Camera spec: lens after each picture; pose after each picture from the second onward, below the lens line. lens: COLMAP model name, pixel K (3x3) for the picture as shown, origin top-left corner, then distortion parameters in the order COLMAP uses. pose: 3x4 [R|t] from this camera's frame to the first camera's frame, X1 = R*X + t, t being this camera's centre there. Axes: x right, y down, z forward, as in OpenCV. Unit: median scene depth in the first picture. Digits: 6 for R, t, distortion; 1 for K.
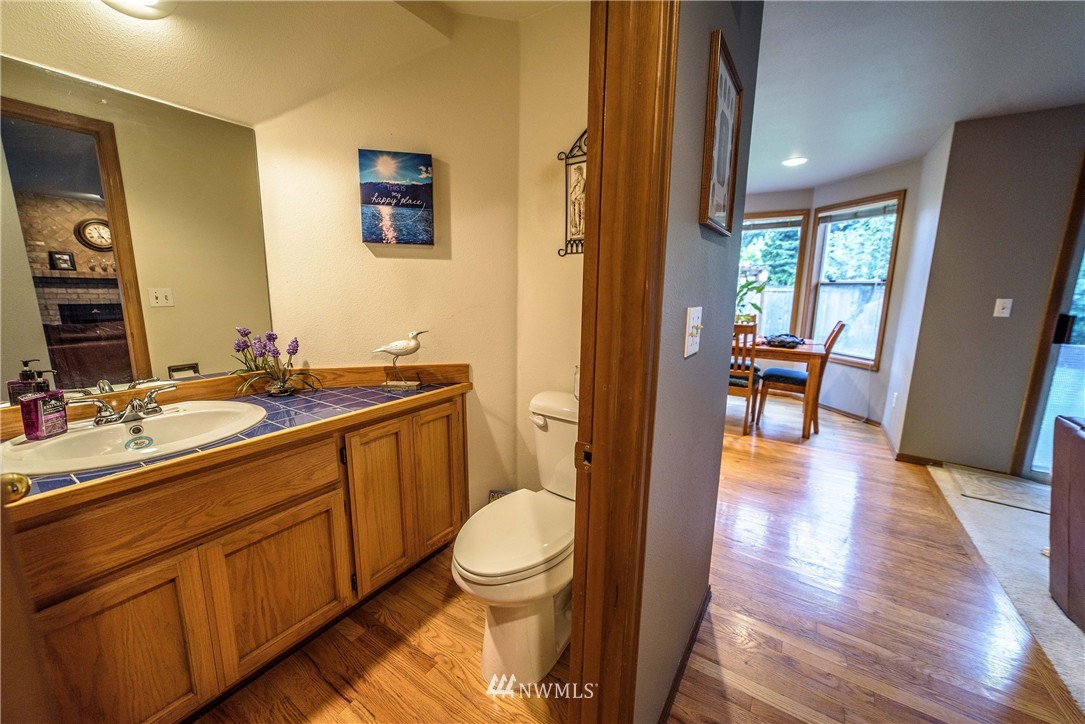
lens RADIAL K [[417.8, 0, 542.5], [0, 417.8, 362.0], [0, 0, 1]] dist [-0.000669, -0.000054]
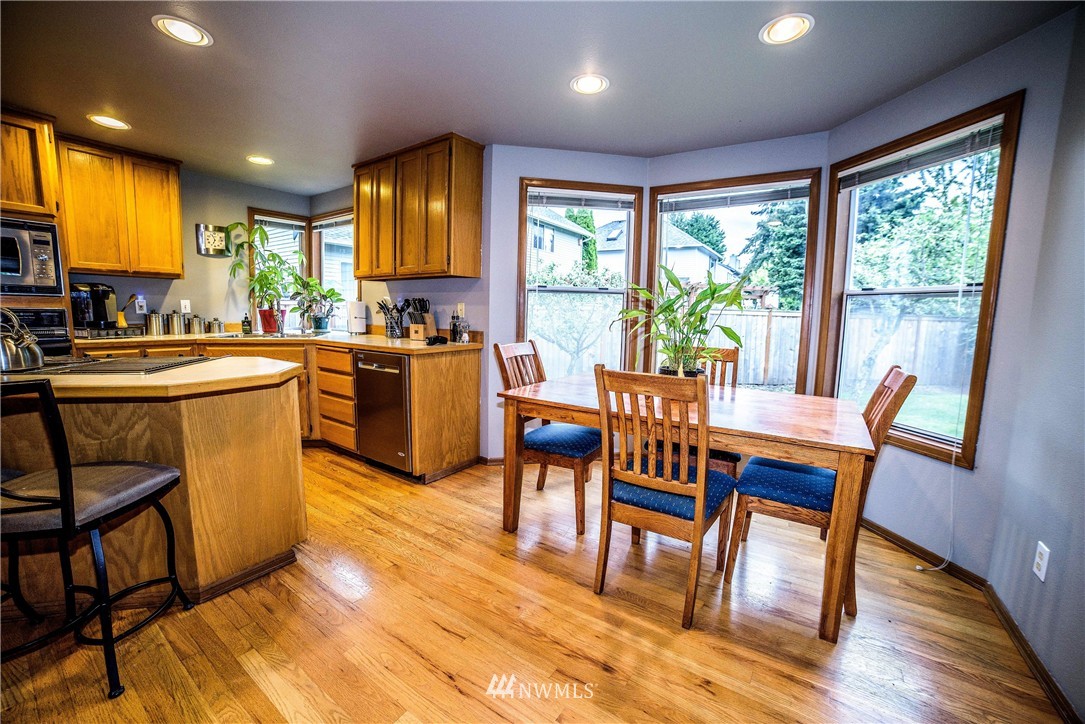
lens RADIAL K [[416.6, 0, 542.5], [0, 416.6, 362.0], [0, 0, 1]] dist [-0.032892, 0.000220]
pose [[0.999421, 0.007172, -0.033254, 0.283862], [-0.009052, 0.998350, -0.056706, -0.063436], [0.032793, 0.056974, 0.997837, 0.456788]]
